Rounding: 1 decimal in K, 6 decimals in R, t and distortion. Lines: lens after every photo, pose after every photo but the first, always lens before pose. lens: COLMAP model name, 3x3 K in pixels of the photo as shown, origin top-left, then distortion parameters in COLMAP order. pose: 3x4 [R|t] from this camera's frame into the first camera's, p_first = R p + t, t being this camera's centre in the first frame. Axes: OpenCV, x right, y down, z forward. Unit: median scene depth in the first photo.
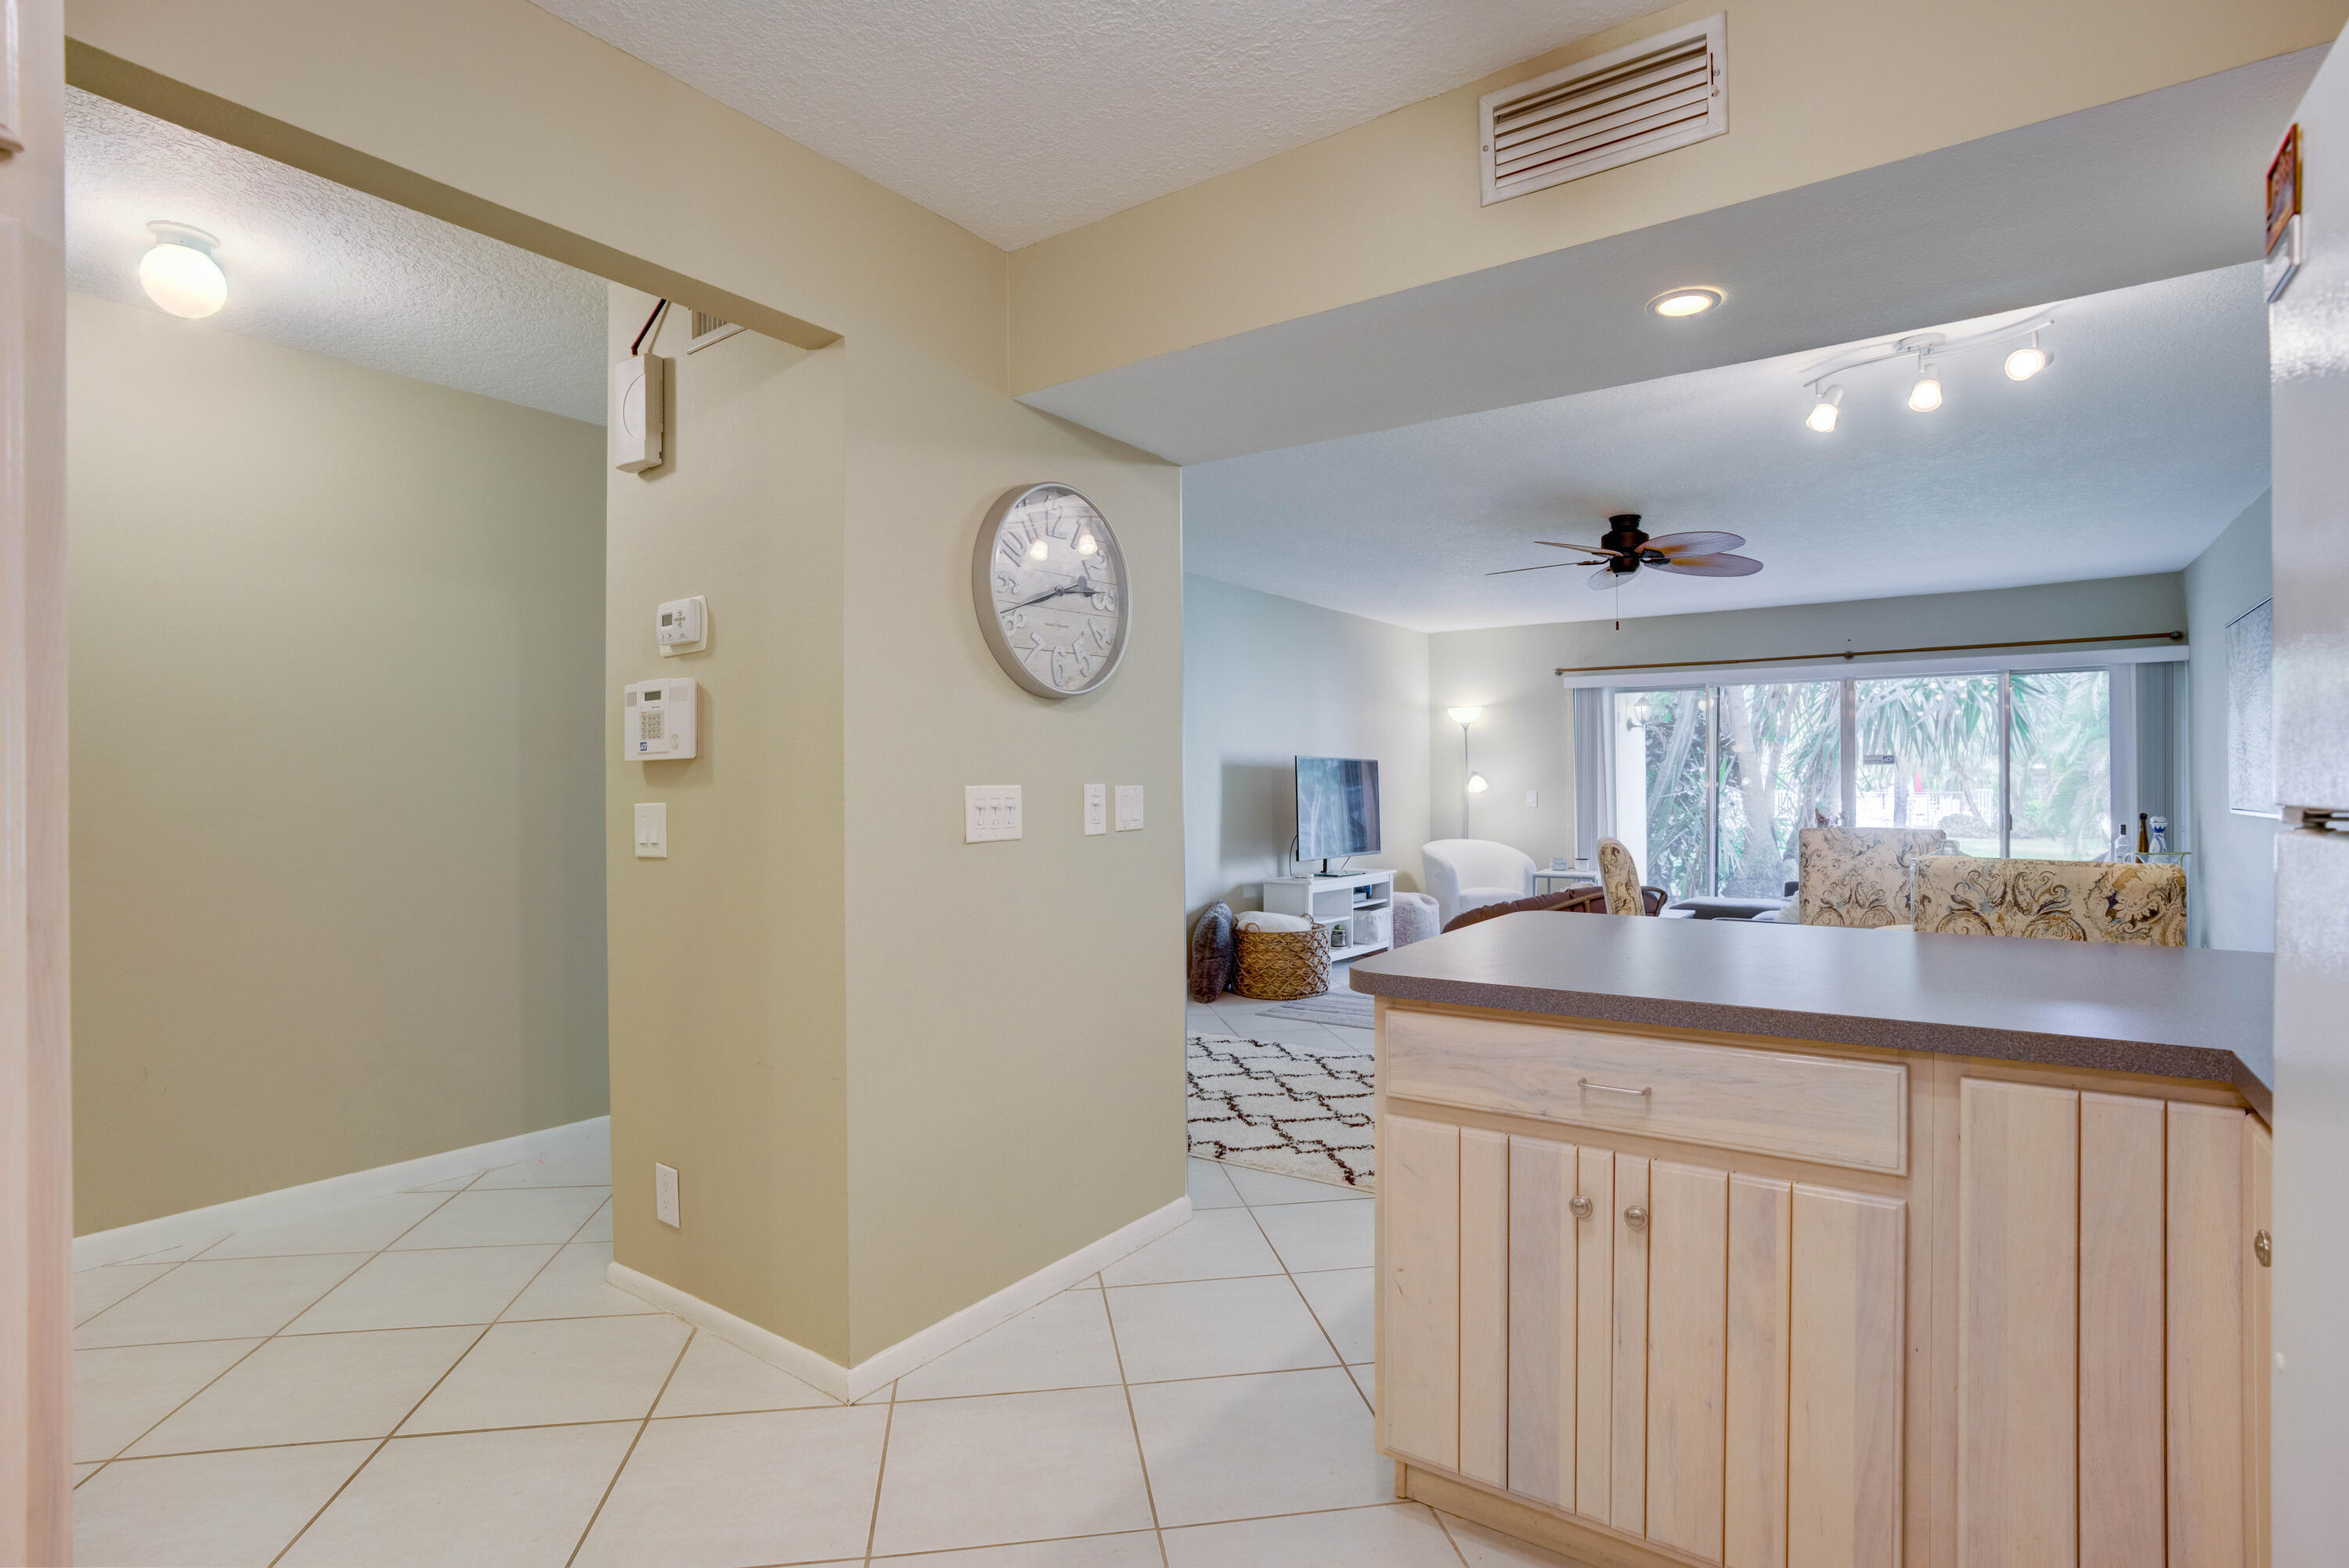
lens RADIAL K [[1132.5, 0, 1184.1], [0, 1132.5, 783.5], [0, 0, 1]] dist [-0.055031, 0.023185]
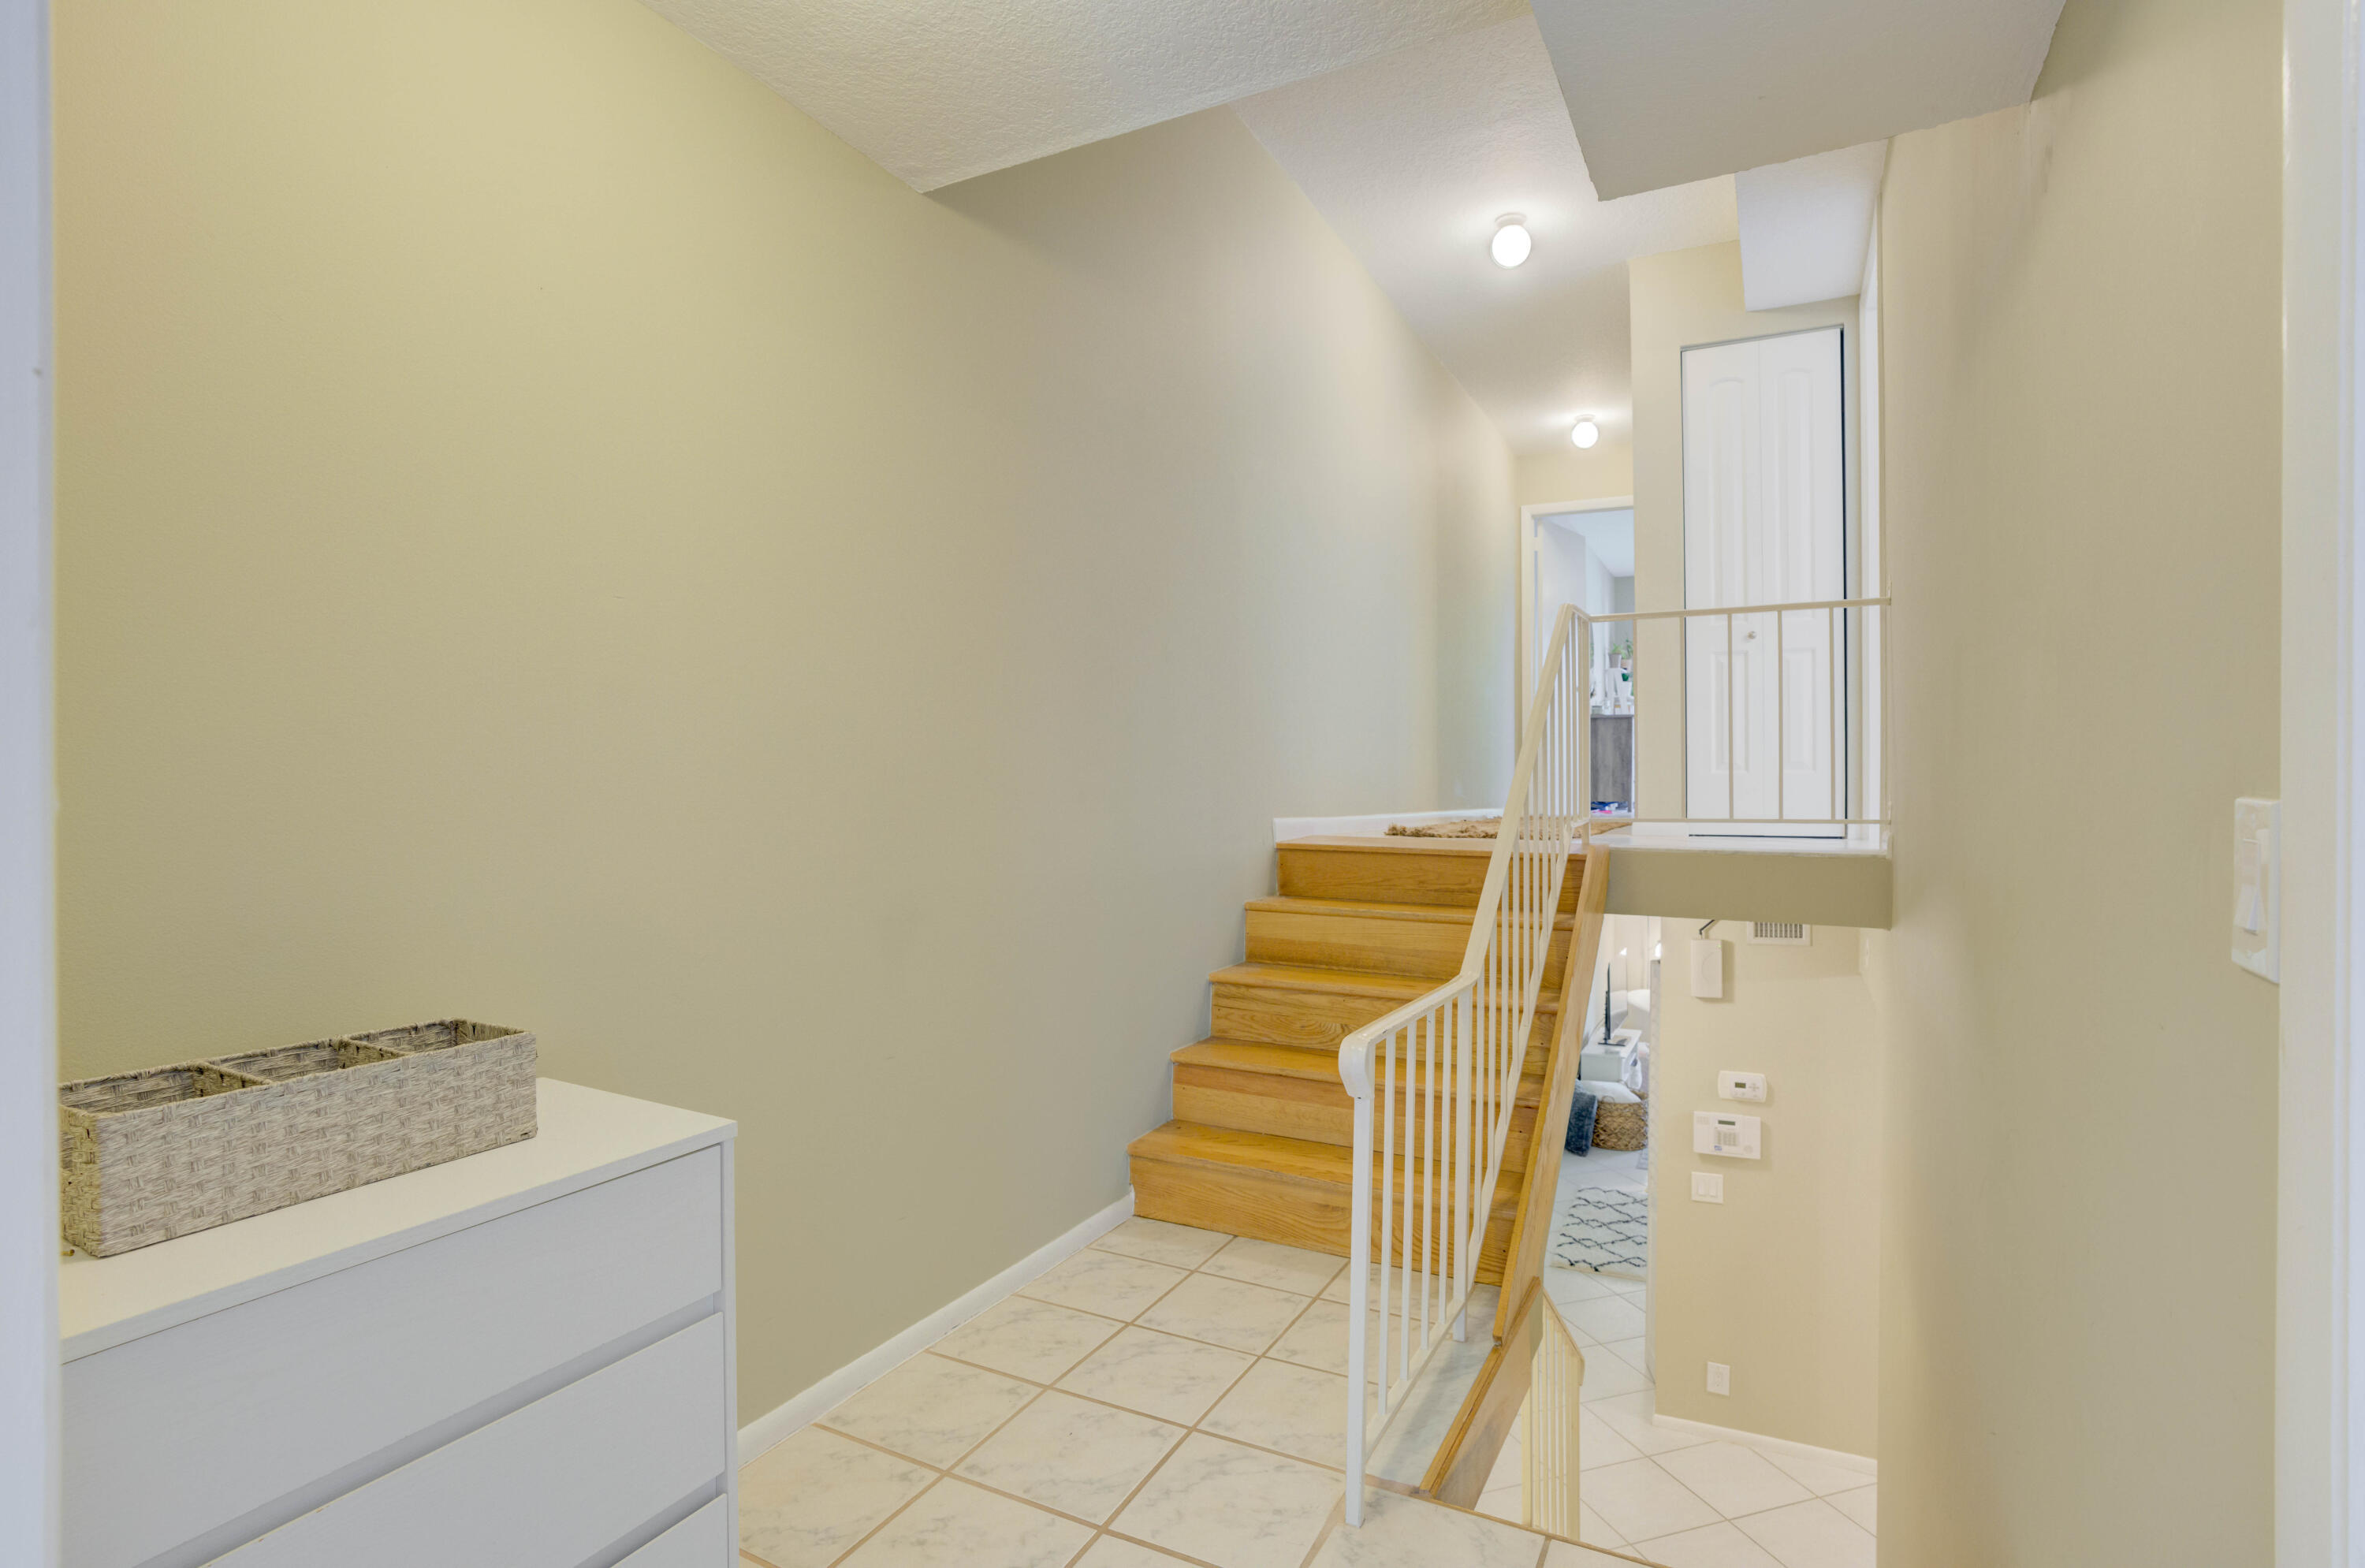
lens RADIAL K [[1112.5, 0, 1175.3], [0, 1112.5, 787.5], [0, 0, 1]] dist [-0.072374, 0.032690]
pose [[0.990390, 0.006767, 0.138137, -0.798056], [-0.006490, 0.999976, -0.002456, -0.306445], [-0.138151, 0.001536, 0.990410, -0.341569]]
